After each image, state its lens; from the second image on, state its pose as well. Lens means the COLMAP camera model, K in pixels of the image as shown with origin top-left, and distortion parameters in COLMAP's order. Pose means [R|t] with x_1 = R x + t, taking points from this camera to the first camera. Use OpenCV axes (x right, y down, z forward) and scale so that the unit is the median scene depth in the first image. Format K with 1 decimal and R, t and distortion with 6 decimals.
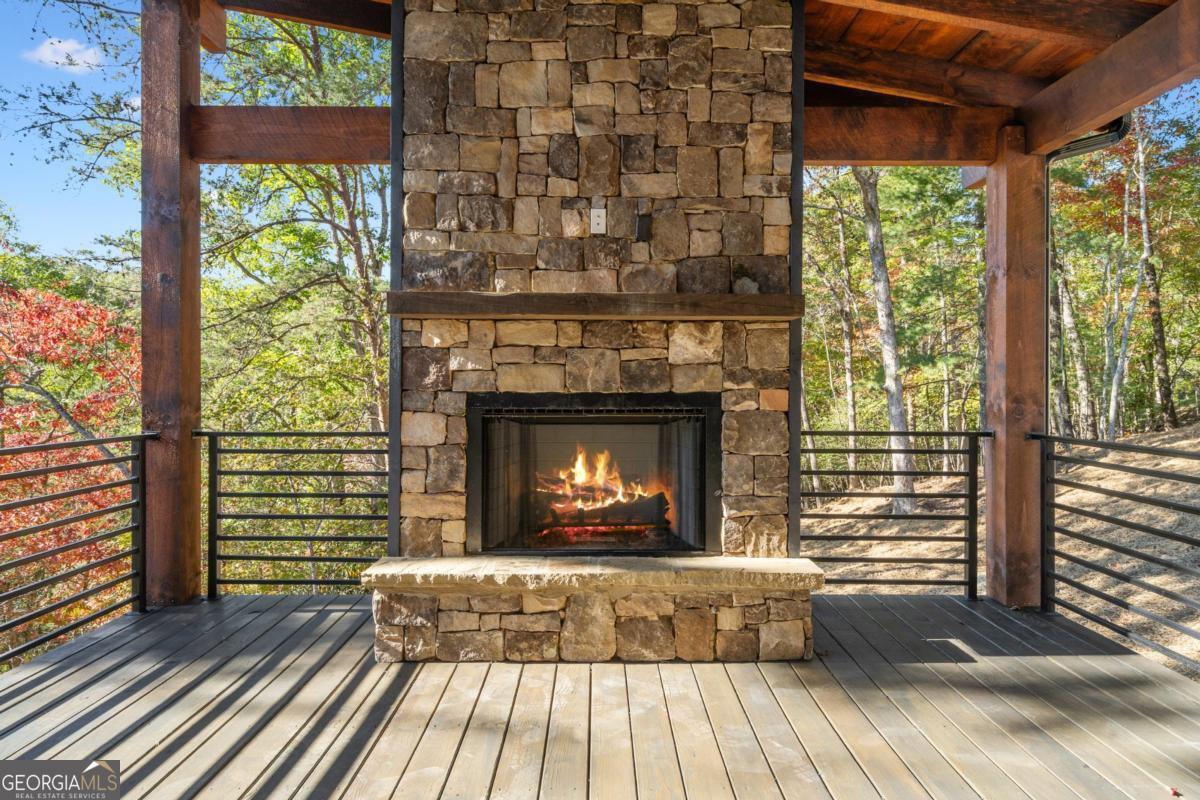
lens RADIAL K [[731.9, 0, 599.0], [0, 731.9, 387.3], [0, 0, 1]] dist [0.003345, 0.001296]
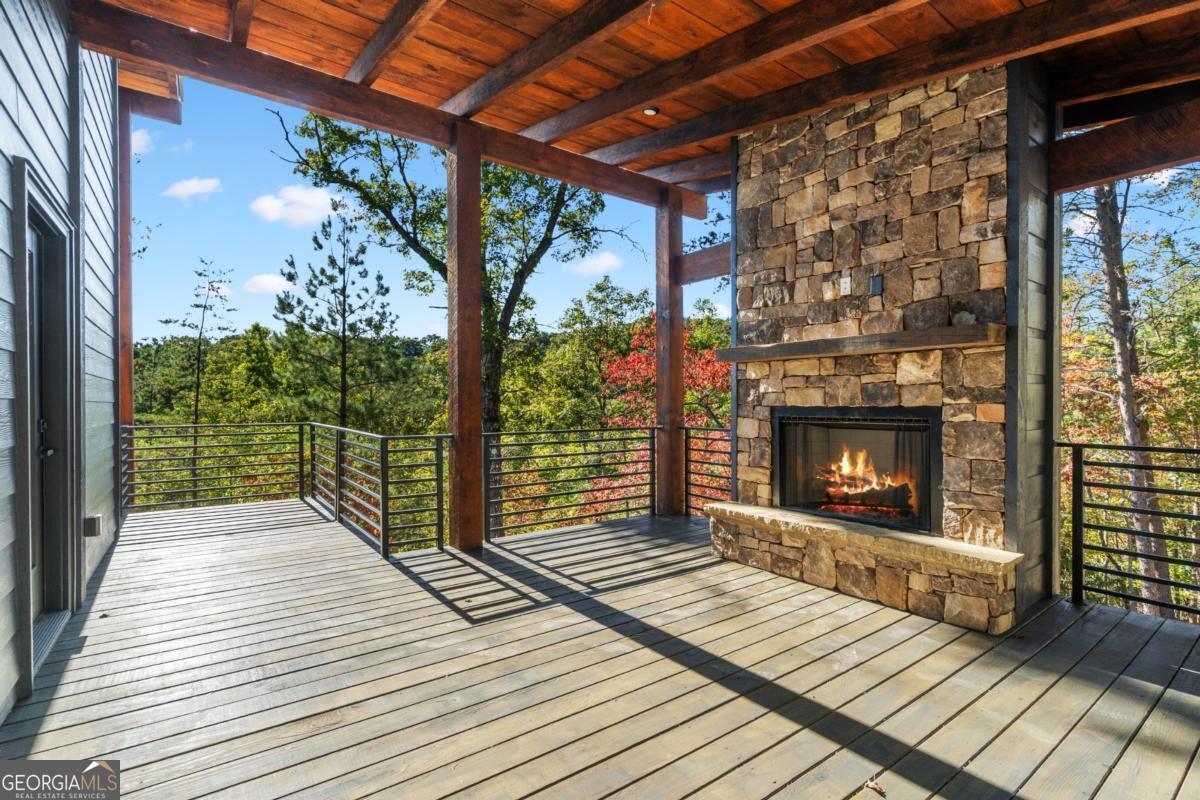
lens RADIAL K [[552.7, 0, 600.4], [0, 552.7, 407.9], [0, 0, 1]] dist [0.001107, 0.000448]
pose [[0.592773, 0.003991, -0.805359, 0.584277], [0.002172, 0.999976, 0.006554, 0.002108], [0.805366, -0.005635, 0.592751, -0.025056]]
